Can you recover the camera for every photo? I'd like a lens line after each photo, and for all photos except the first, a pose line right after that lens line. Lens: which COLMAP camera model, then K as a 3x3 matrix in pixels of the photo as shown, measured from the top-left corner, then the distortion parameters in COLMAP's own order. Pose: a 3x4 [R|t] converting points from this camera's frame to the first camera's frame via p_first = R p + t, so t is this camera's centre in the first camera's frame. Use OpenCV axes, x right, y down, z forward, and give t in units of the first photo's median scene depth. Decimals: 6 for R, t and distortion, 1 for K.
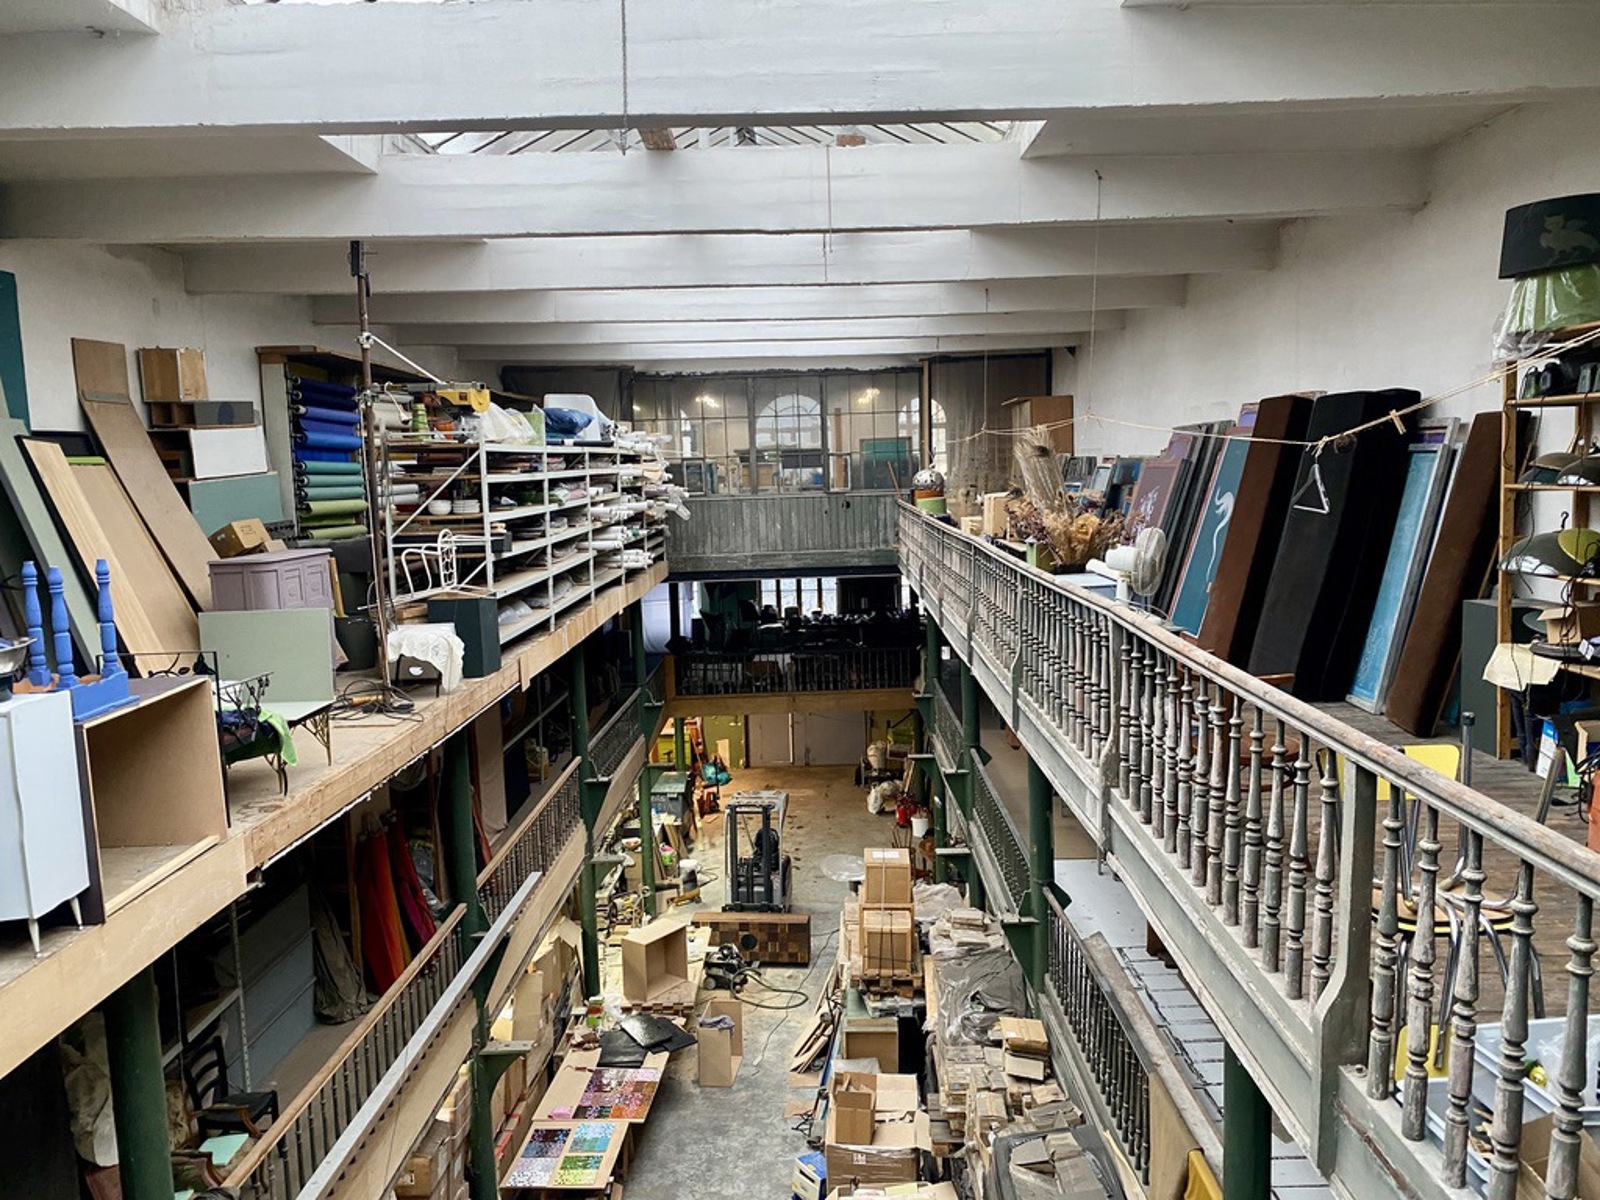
lens RADIAL K [[1205.4, 0, 815.0], [0, 1205.4, 604.2], [0, 0, 1]] dist [0.057497, -0.077619]
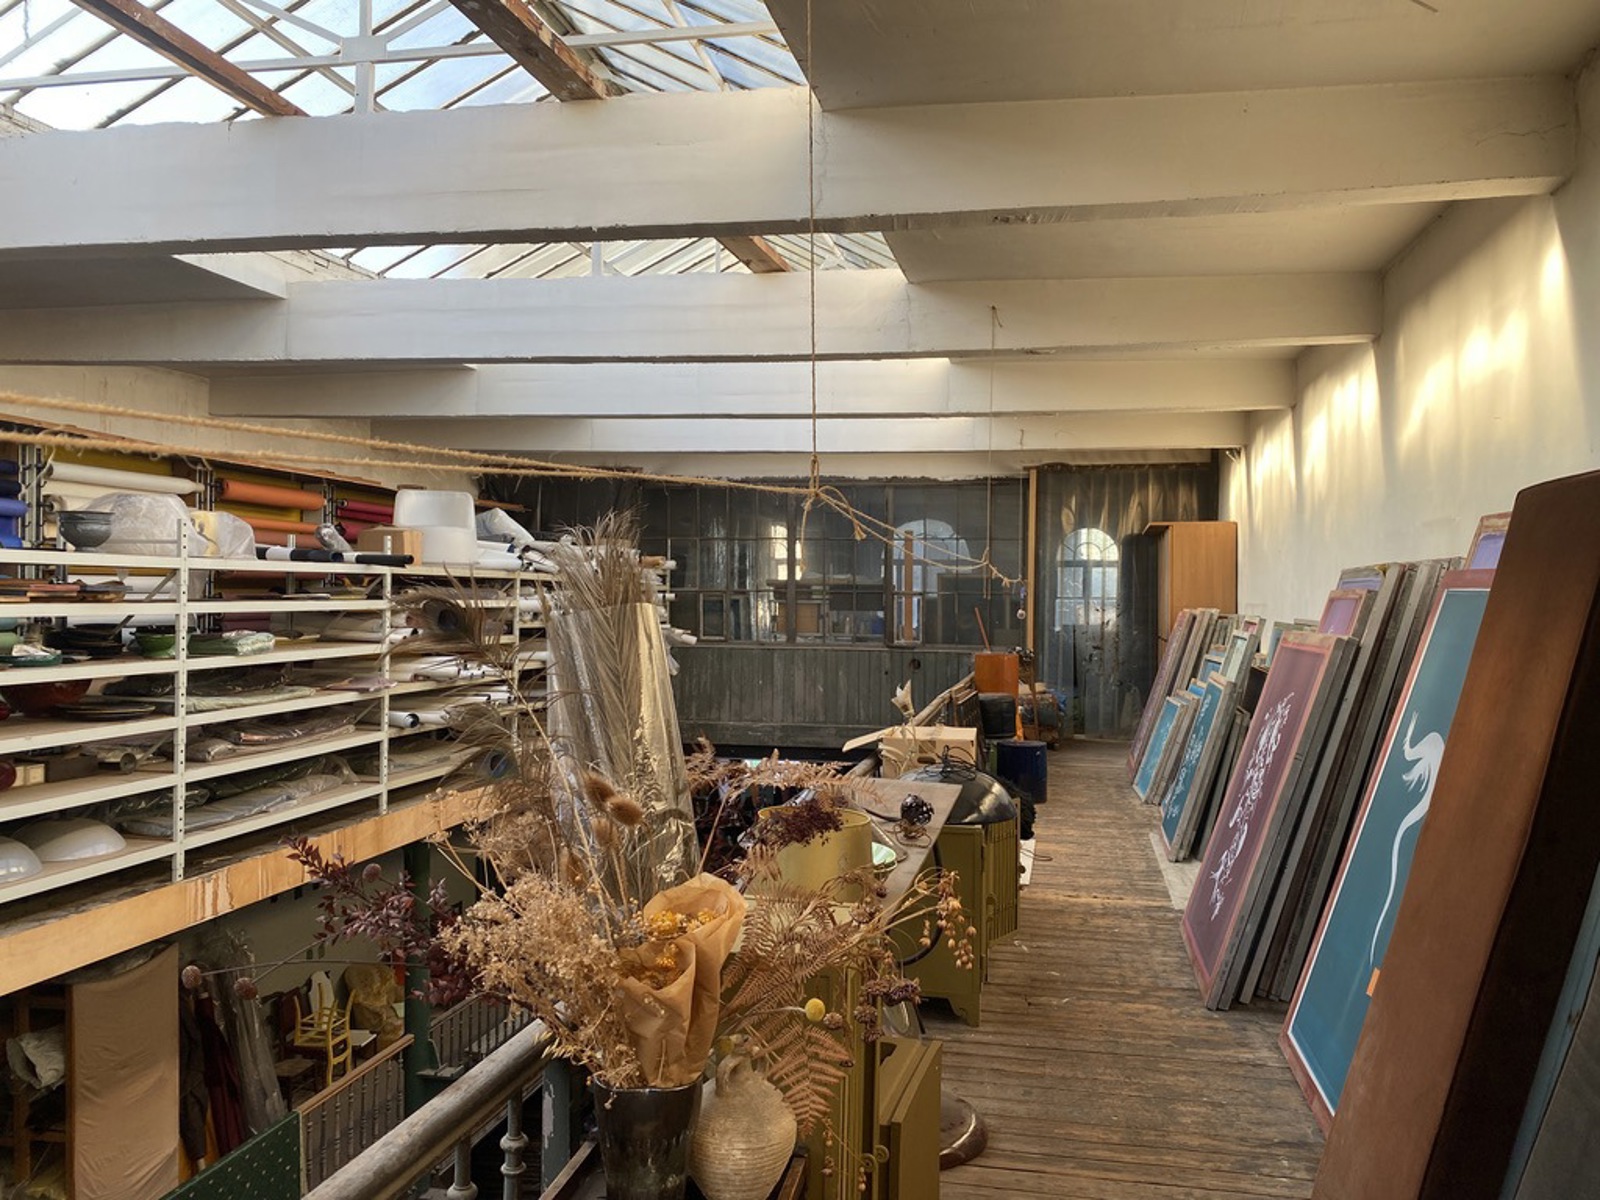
lens RADIAL K [[1229.9, 0, 806.1], [0, 1229.9, 598.4], [0, 0, 1]] dist [0.067059, -0.038336]
pose [[0.978405, 0.043387, -0.202093, 0.164988], [-0.066260, 0.991960, -0.107824, -0.058077], [0.195789, 0.118886, 0.973413, 0.416030]]
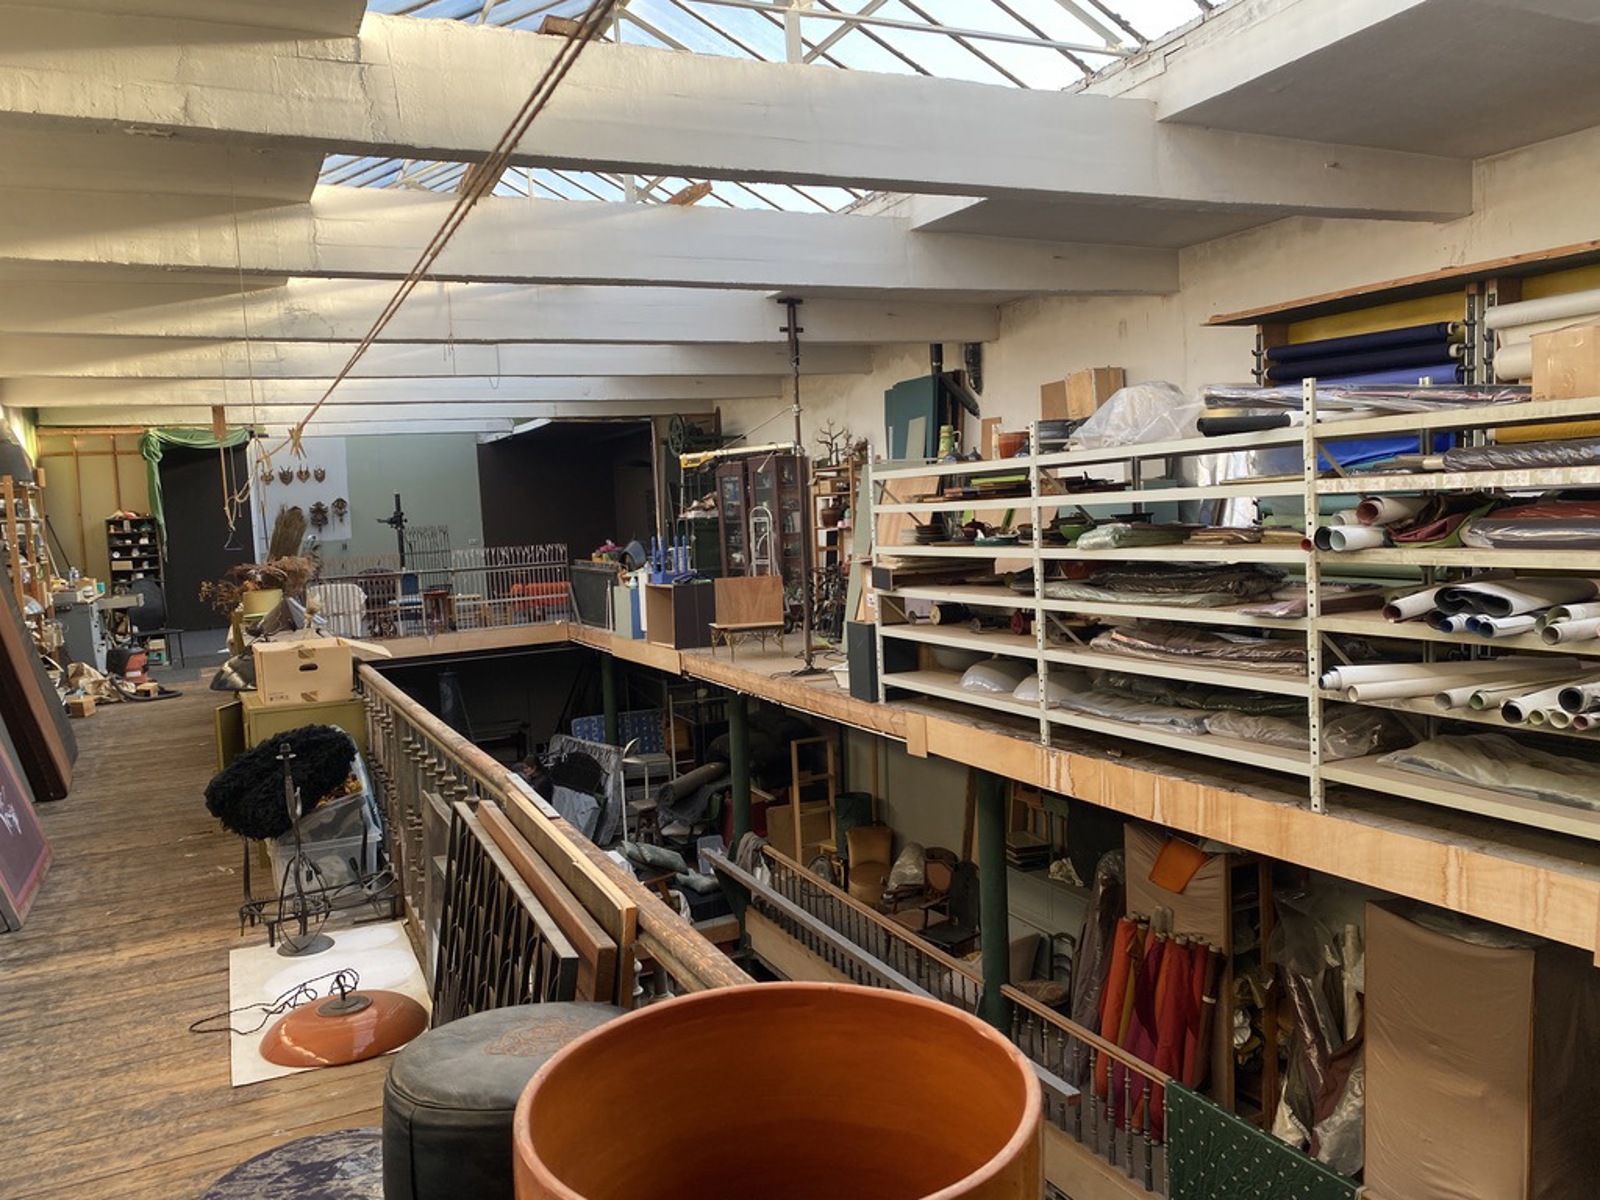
lens RADIAL K [[1204.2, 0, 803.8], [0, 1204.2, 610.9], [0, 0, 1]] dist [0.080991, -0.130649]
pose [[-0.894201, 0.110063, -0.433924, 0.146720], [0.021776, 0.978852, 0.203407, -0.179813], [0.447135, 0.172438, -0.877687, 1.501319]]
